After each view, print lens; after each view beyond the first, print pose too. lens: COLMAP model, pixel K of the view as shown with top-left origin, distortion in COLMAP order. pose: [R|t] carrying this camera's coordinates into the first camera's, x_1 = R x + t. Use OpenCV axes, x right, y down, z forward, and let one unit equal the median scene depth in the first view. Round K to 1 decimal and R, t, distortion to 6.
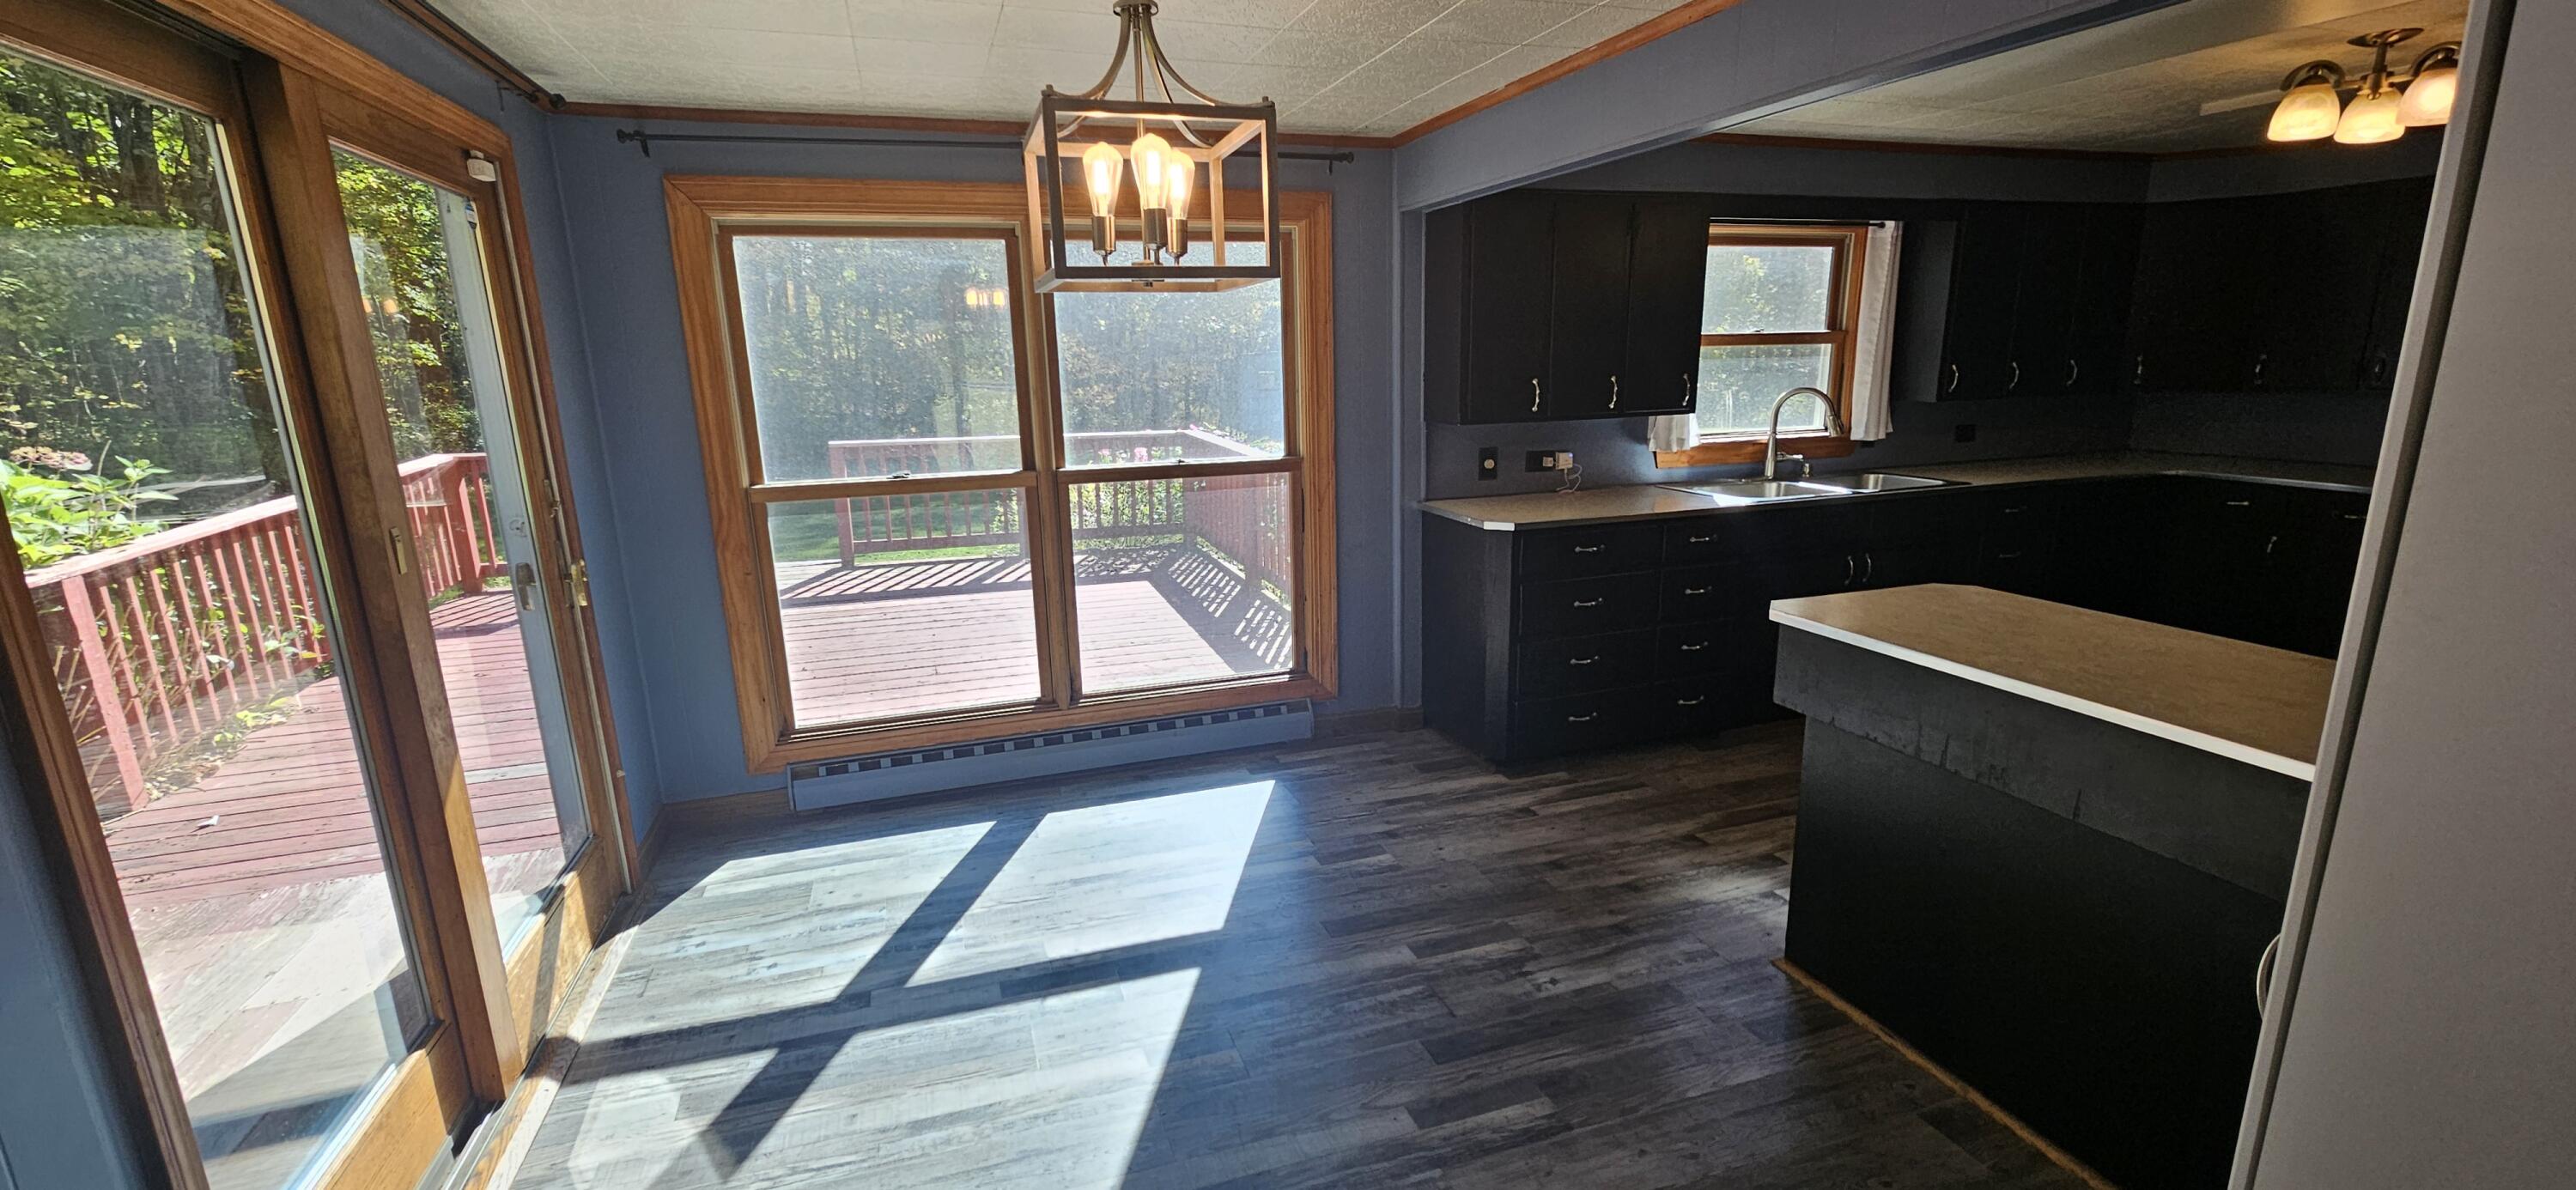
lens RADIAL K [[1065.0, 0, 1268.0], [0, 1065.0, 605.6], [0, 0, 1]] dist [-0.004576, 0.000003]
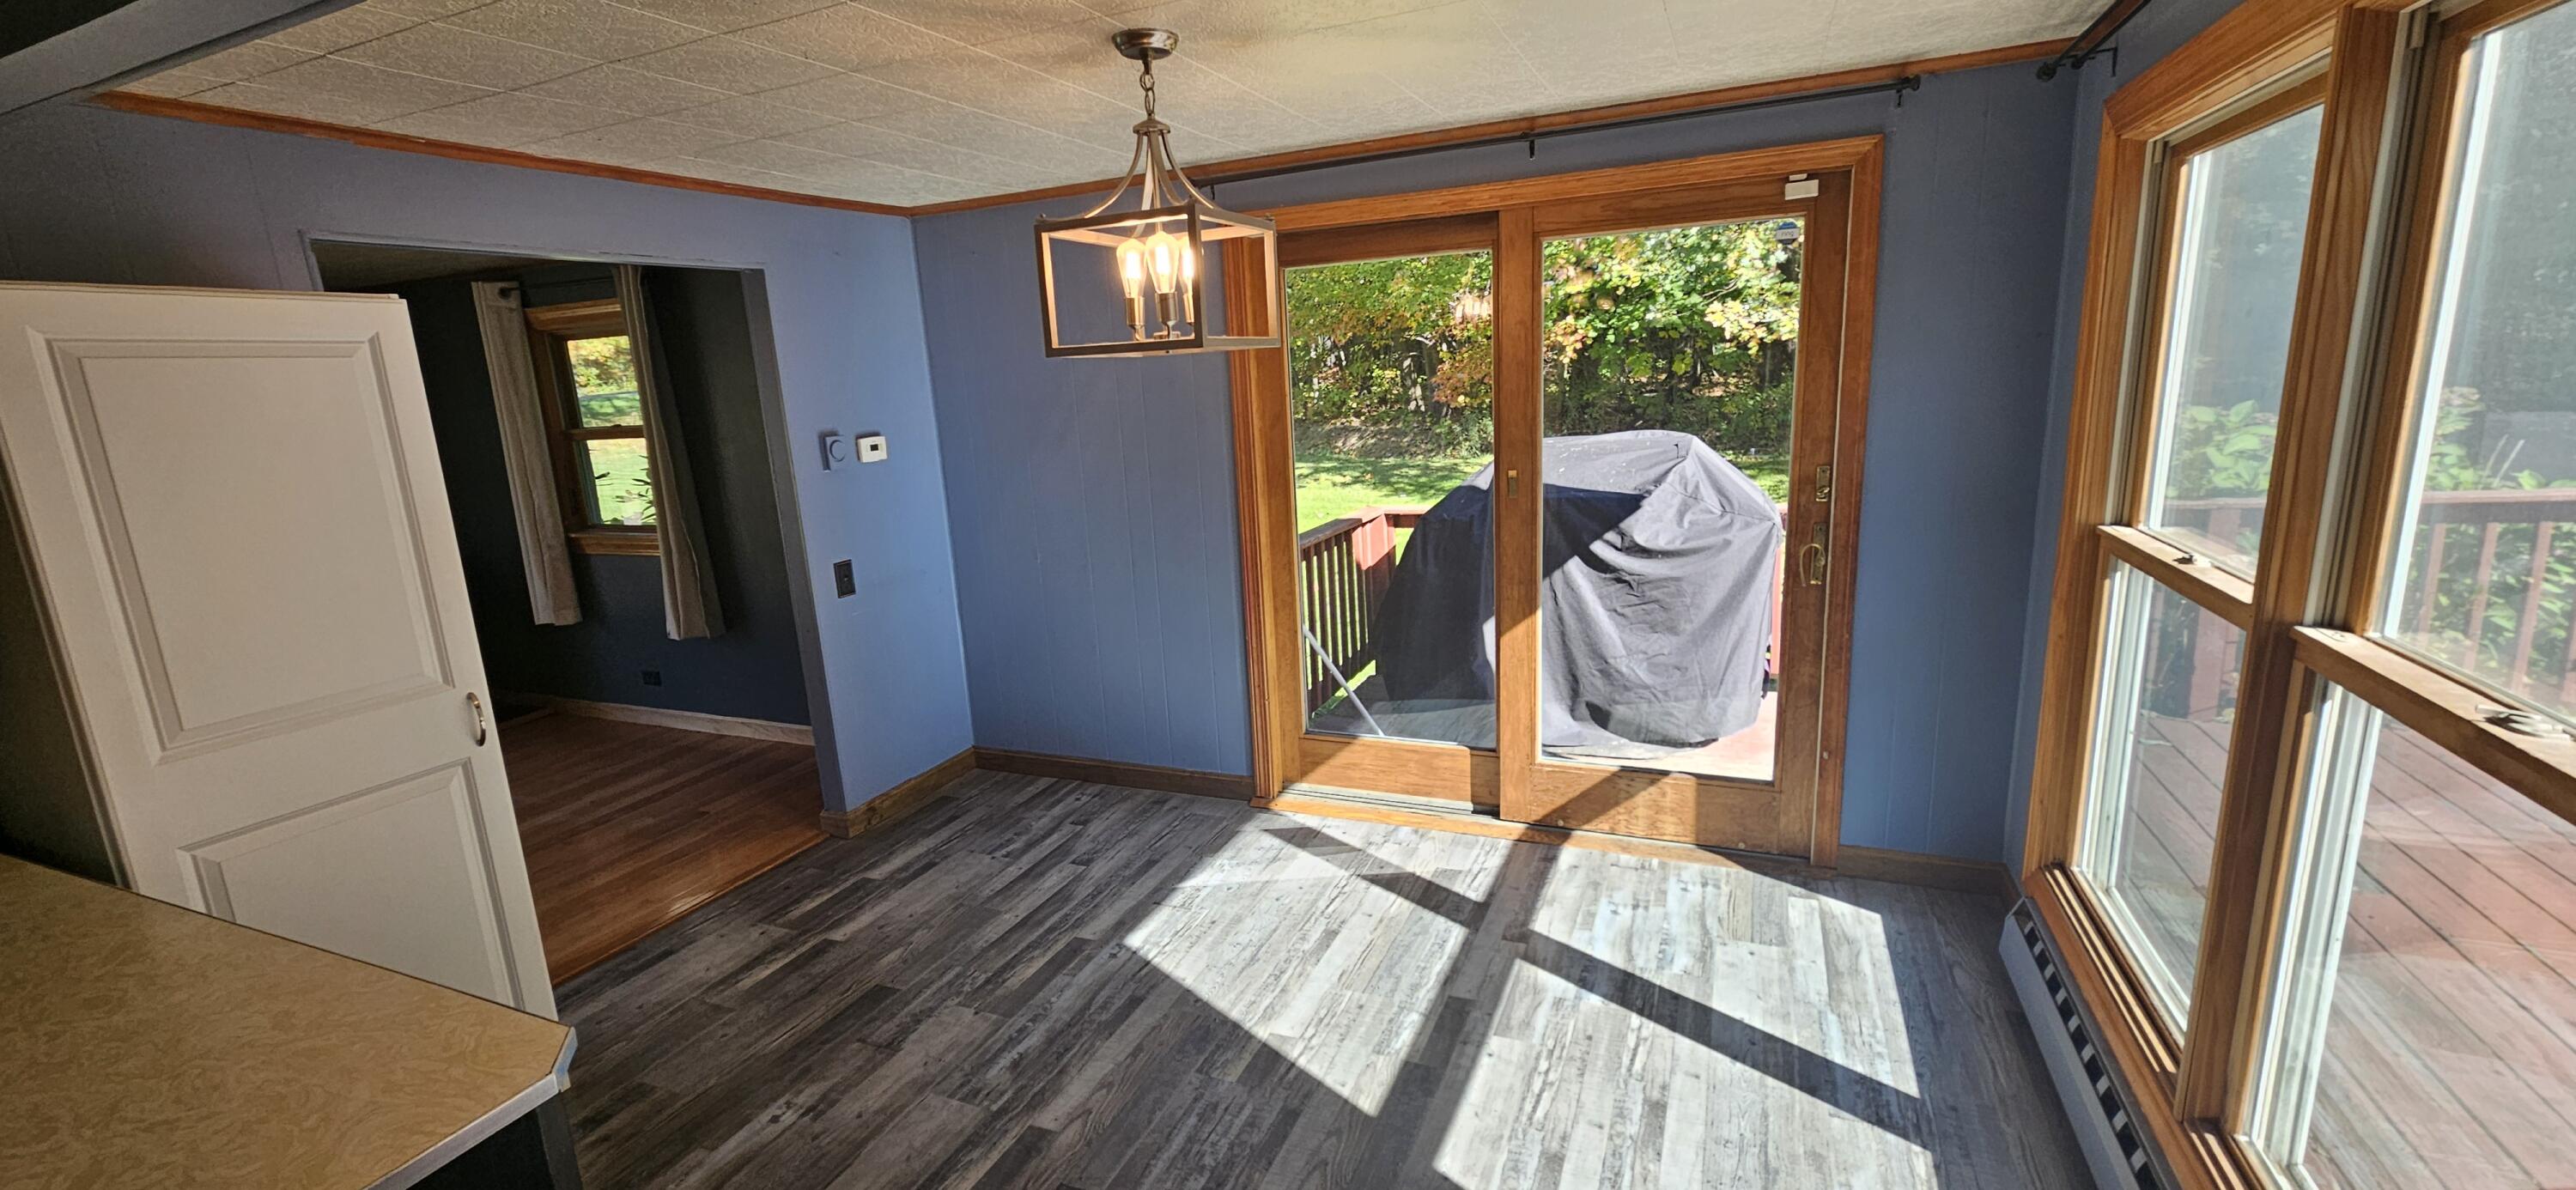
lens RADIAL K [[1065.0, 0, 1268.0], [0, 1065.0, 605.6], [0, 0, 1]] dist [-0.004576, 0.000003]
pose [[-0.668639, 0.214662, -0.711928, 0.434285], [-0.105052, 0.920552, 0.376230, -0.292867], [0.736129, 0.326351, -0.592966, 1.116600]]
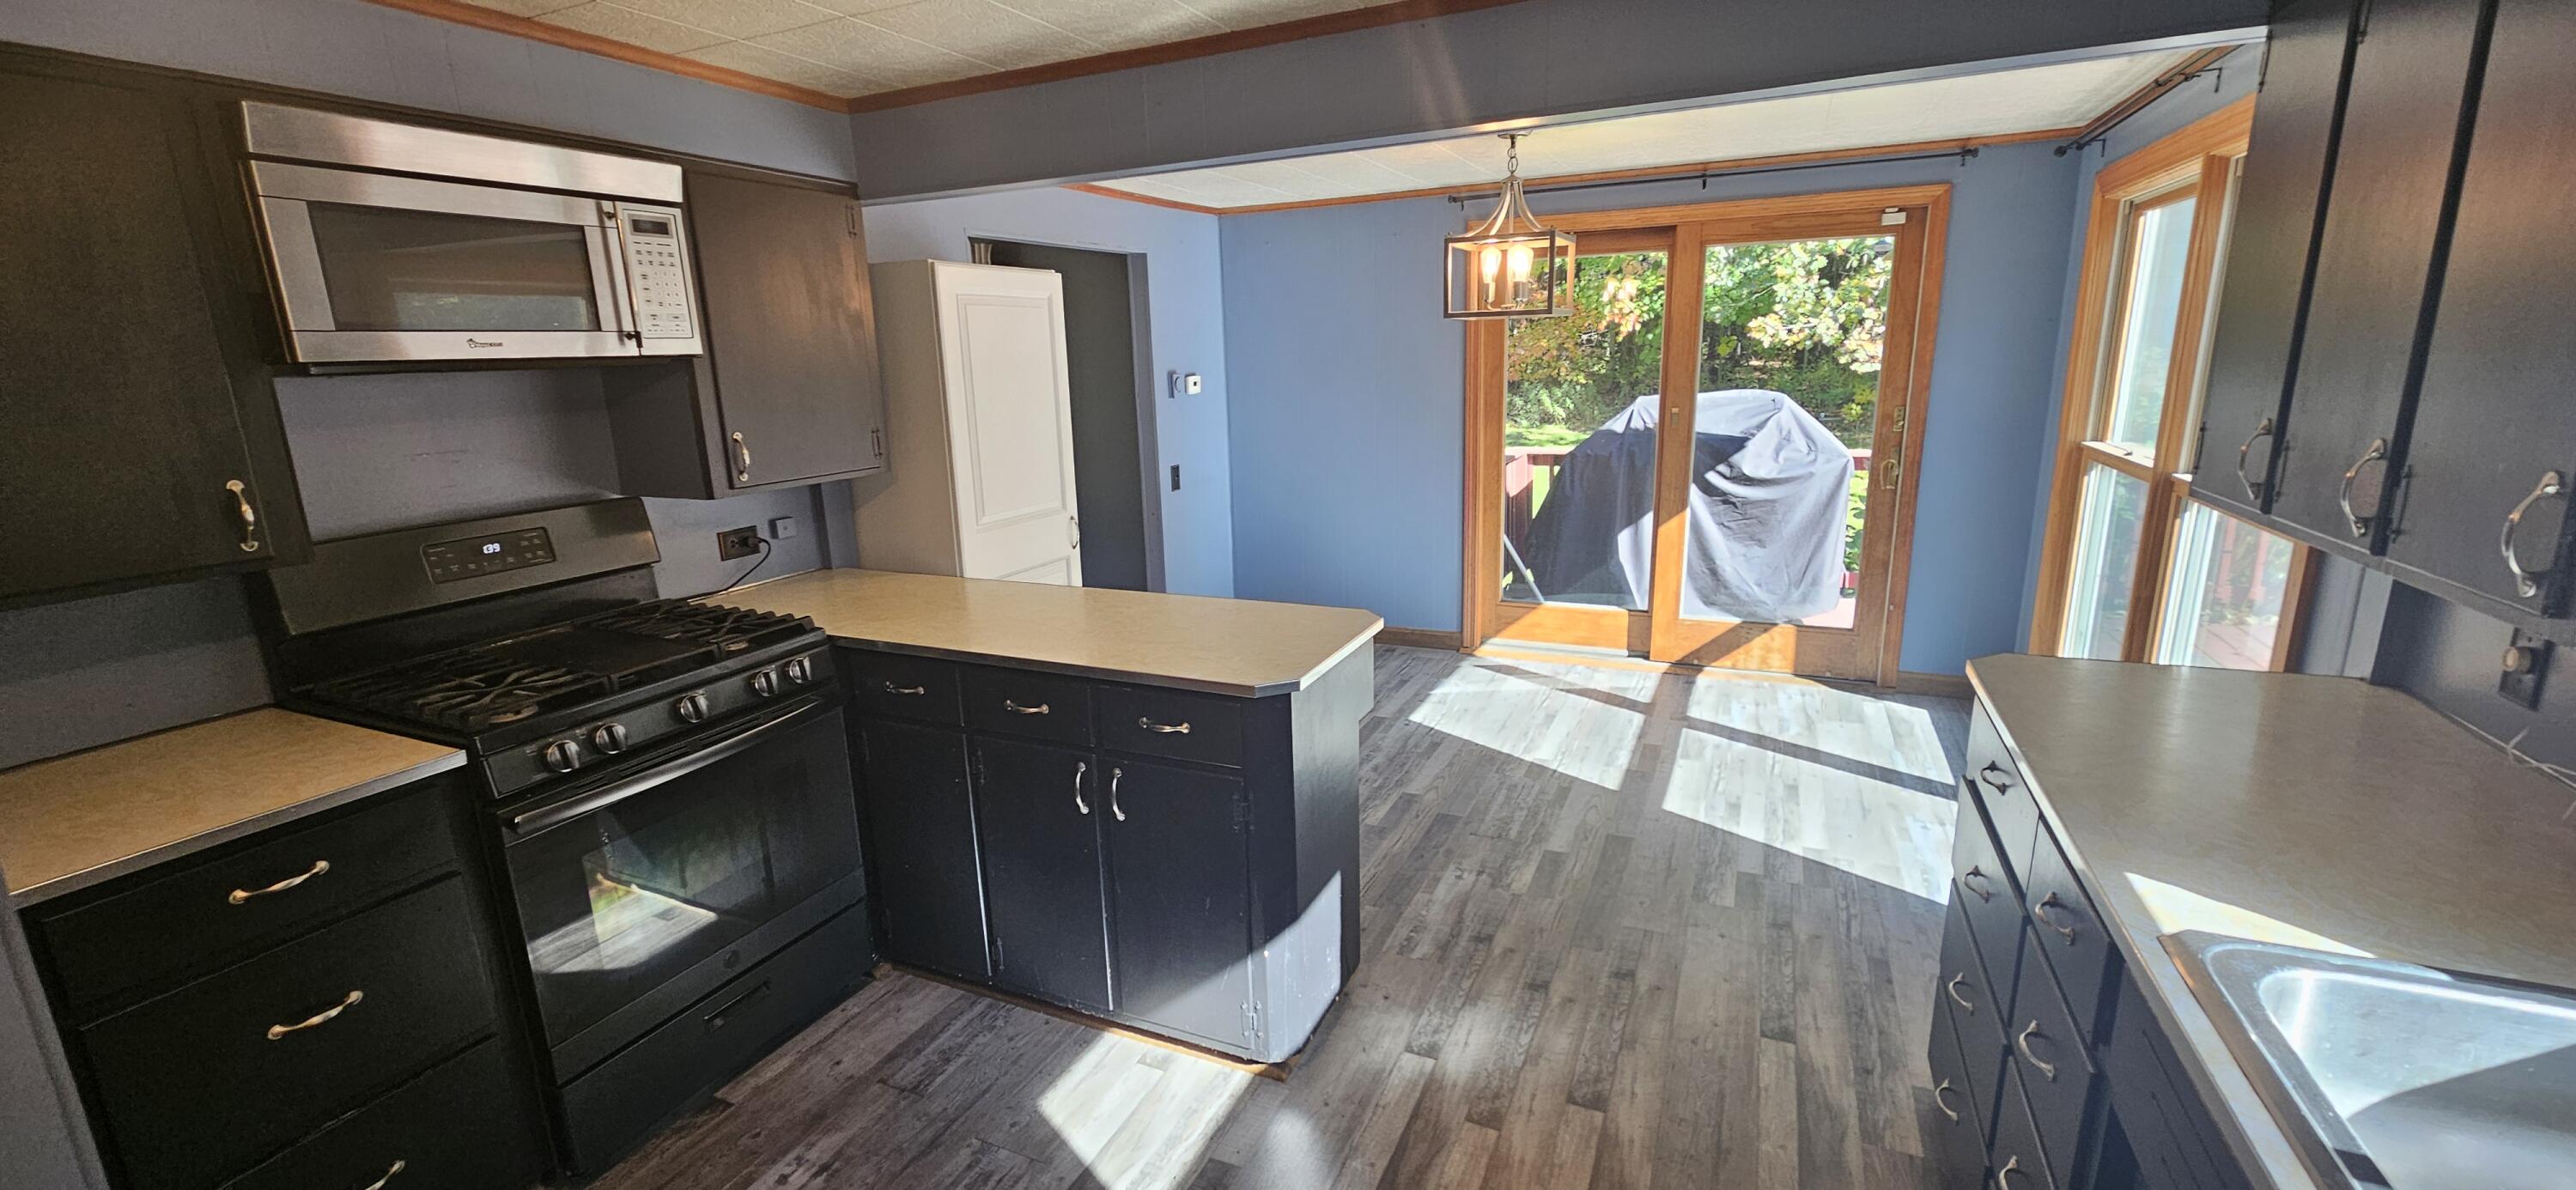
lens RADIAL K [[1056.6, 0, 1270.9], [0, 1056.6, 601.2], [0, 0, 1]] dist [-0.002542, -0.000293]
pose [[-0.683971, 0.210771, -0.698397, 0.984570], [-0.125052, 0.909307, 0.396891, -0.317234], [0.718711, 0.358798, -0.595583, 1.201607]]
